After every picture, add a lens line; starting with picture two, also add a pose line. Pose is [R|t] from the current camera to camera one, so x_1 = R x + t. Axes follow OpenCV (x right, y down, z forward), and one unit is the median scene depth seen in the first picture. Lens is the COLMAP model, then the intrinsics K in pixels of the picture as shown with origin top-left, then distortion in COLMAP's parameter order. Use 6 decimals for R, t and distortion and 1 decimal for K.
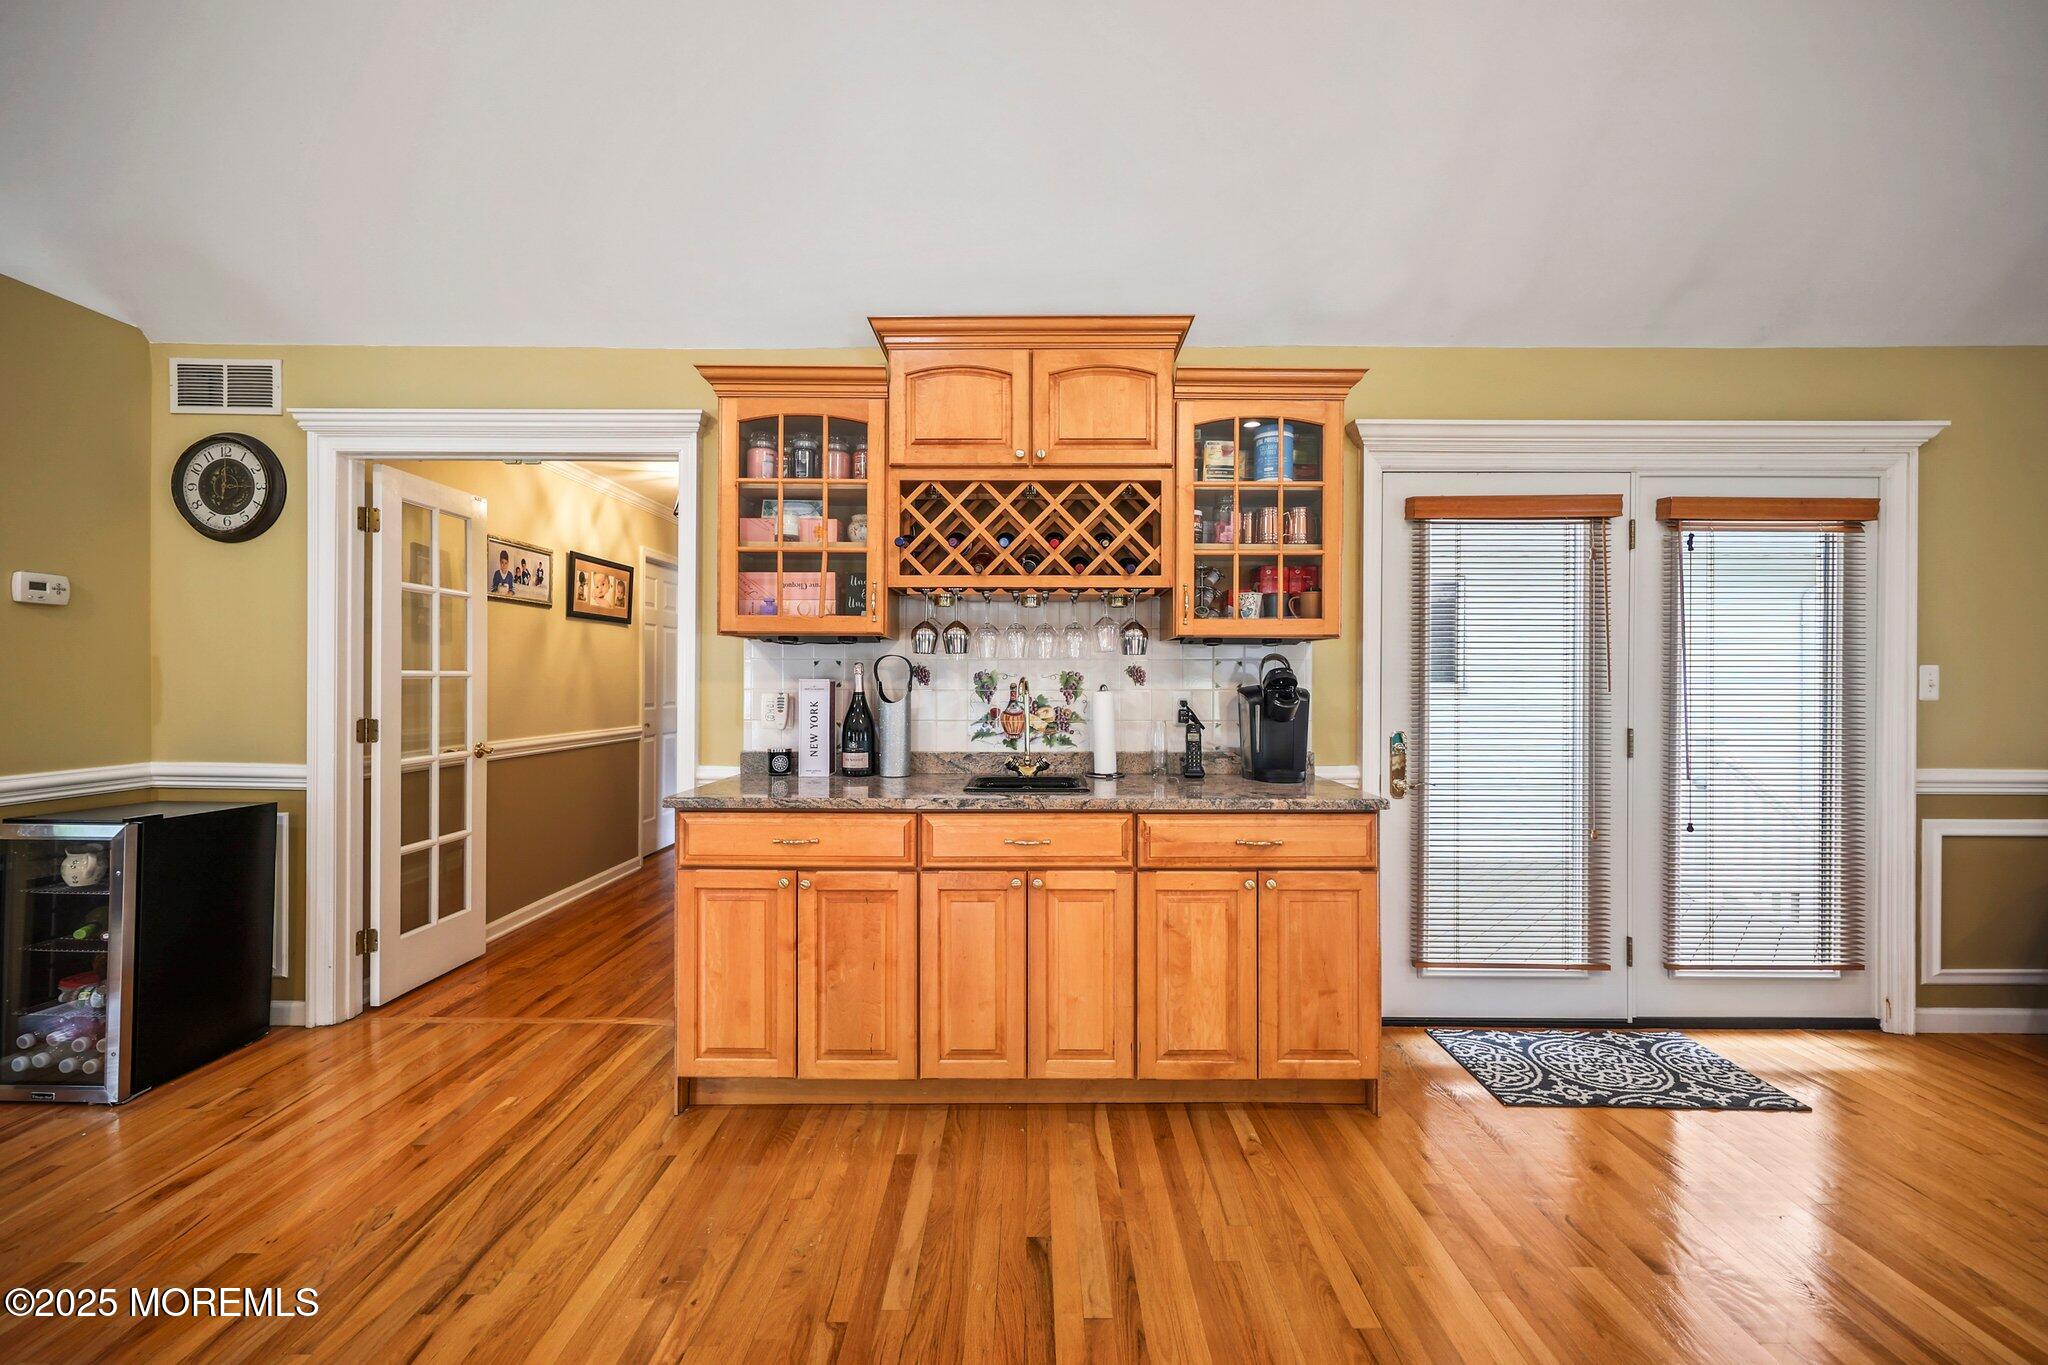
lens RADIAL K [[827.9, 0, 1024.0], [0, 827.9, 682.5], [0, 0, 1]] dist [0.001994, 0.000125]
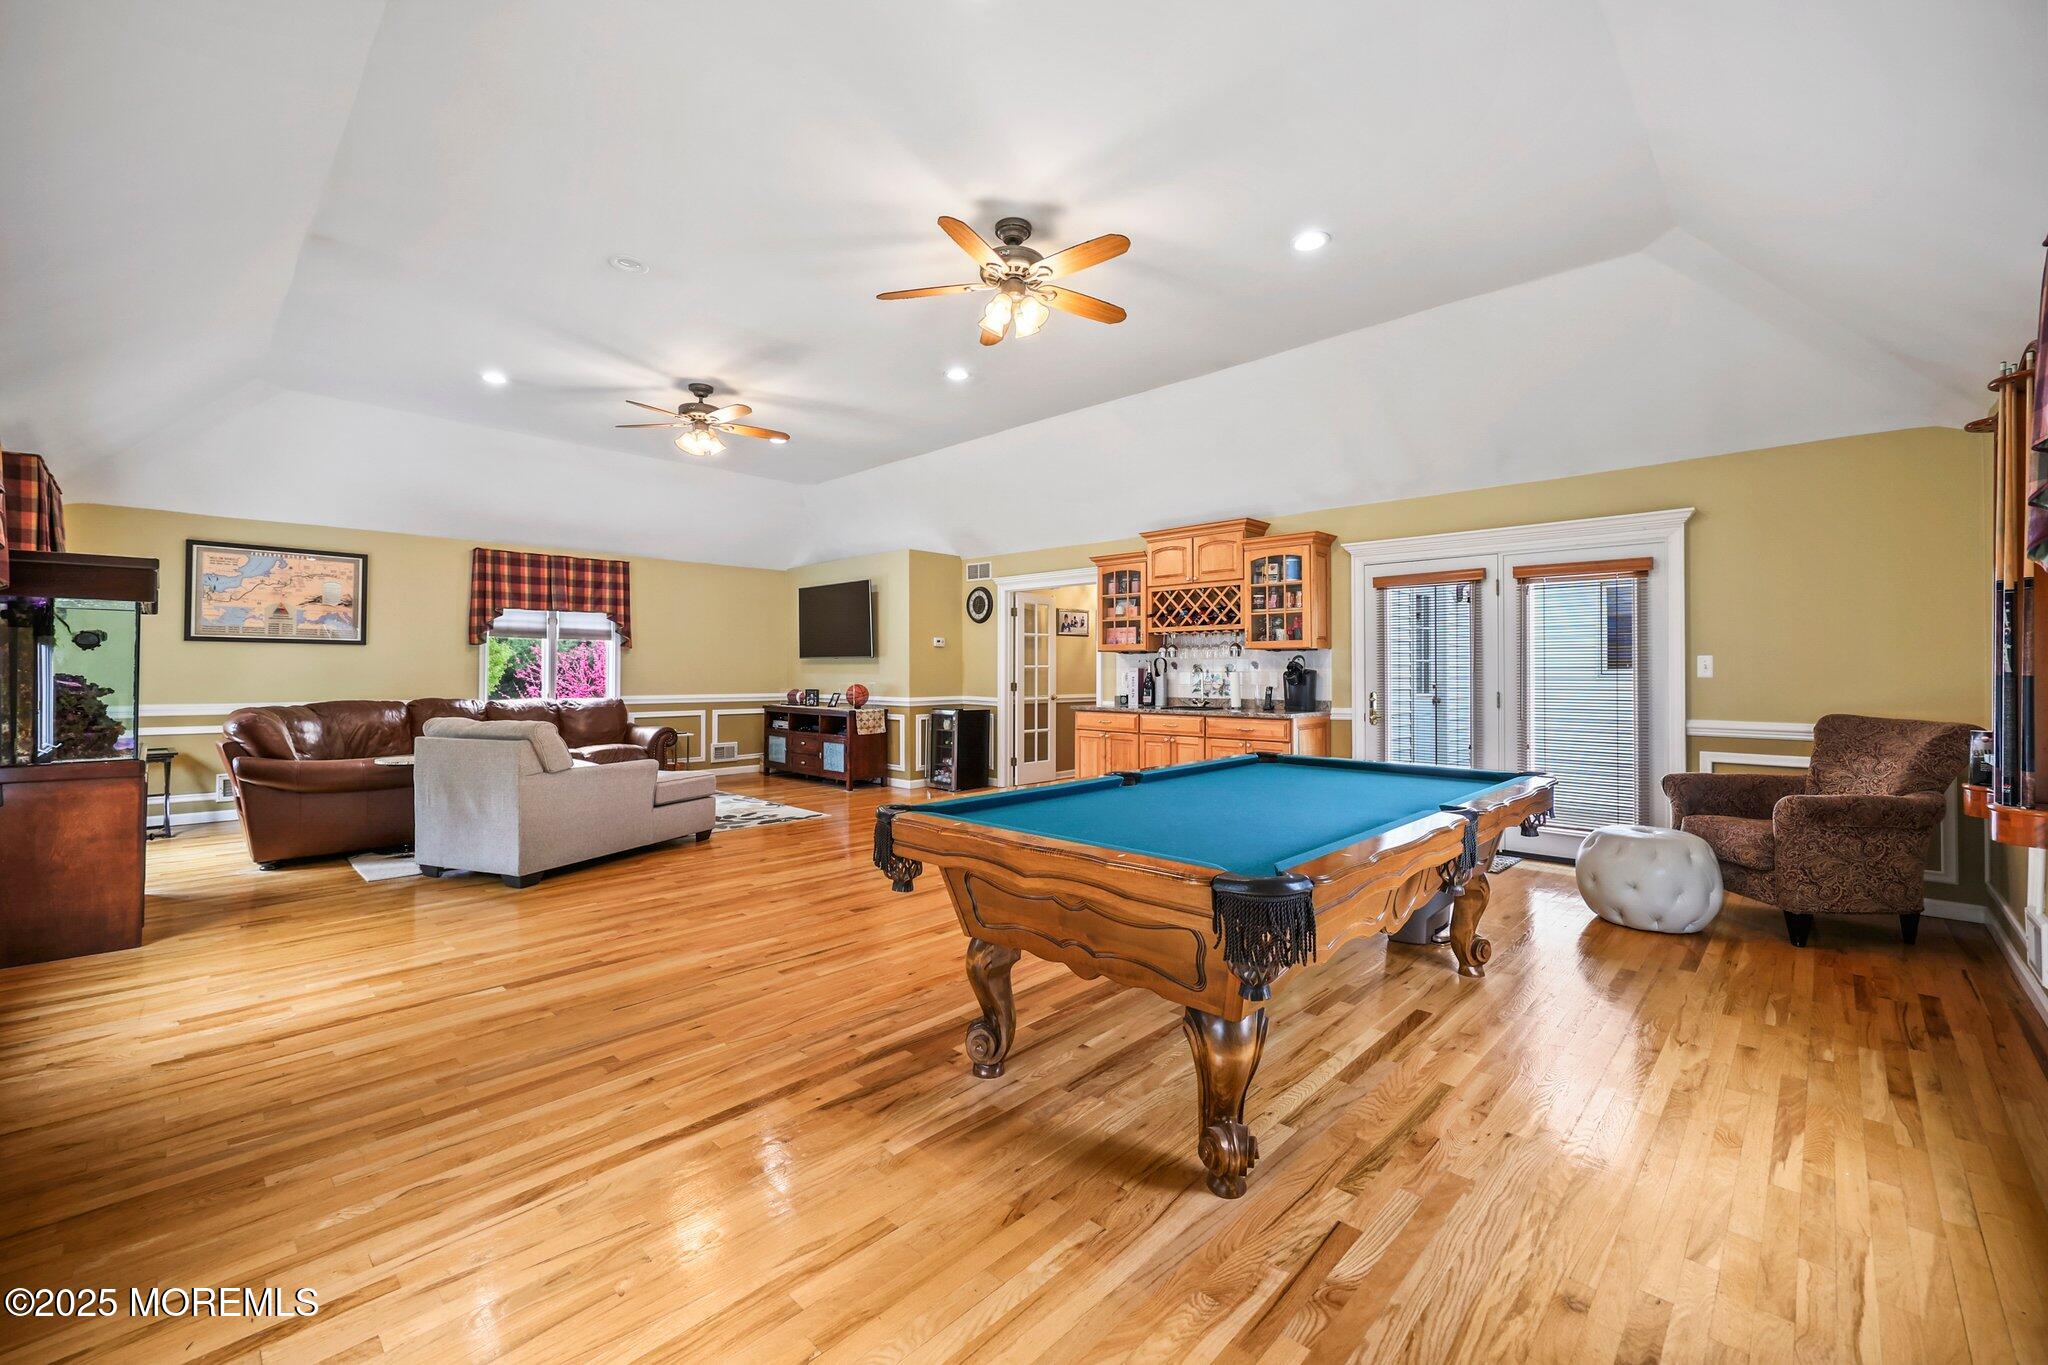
lens RADIAL K [[827.9, 0, 1024.0], [0, 827.9, 682.5], [0, 0, 1]] dist [0.001994, 0.000125]
pose [[0.723713, 0.007410, -0.690061, 1.273286], [-0.001929, 0.999960, 0.008714, 0.020665], [0.690098, -0.004976, 0.723699, -1.098788]]
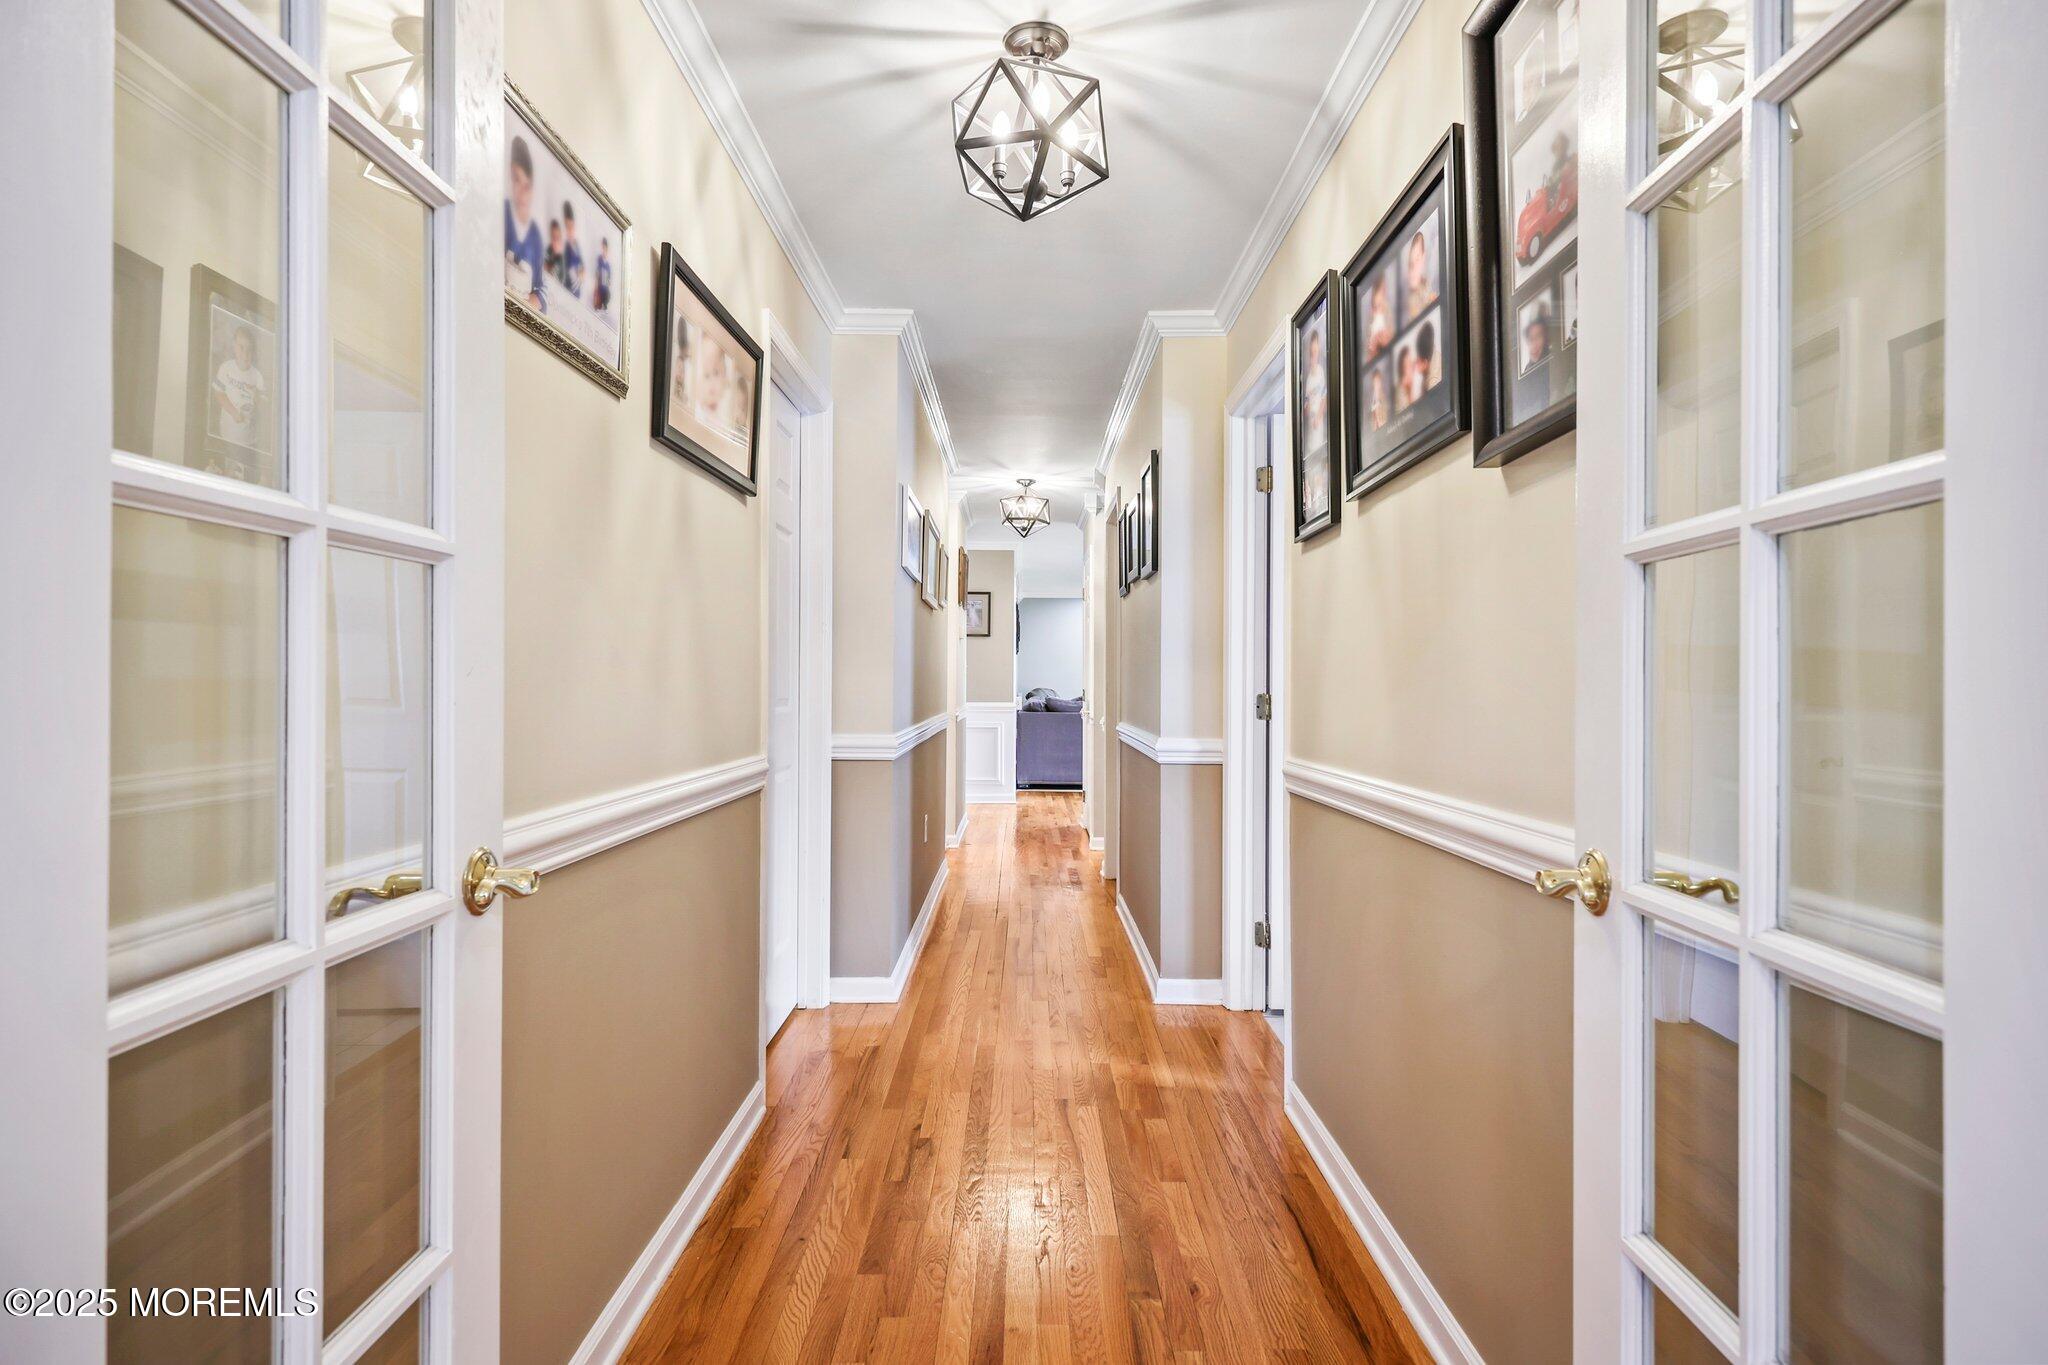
lens RADIAL K [[1137.2, 0, 1024.0], [0, 1137.2, 682.5], [0, 0, 1]] dist [0.000514, -0.000002]
pose [[0.999513, 0.003108, -0.031036, -0.616414], [-0.003138, 0.999995, -0.000928, 0.038140], [0.031032, 0.001025, 0.999518, 0.856656]]
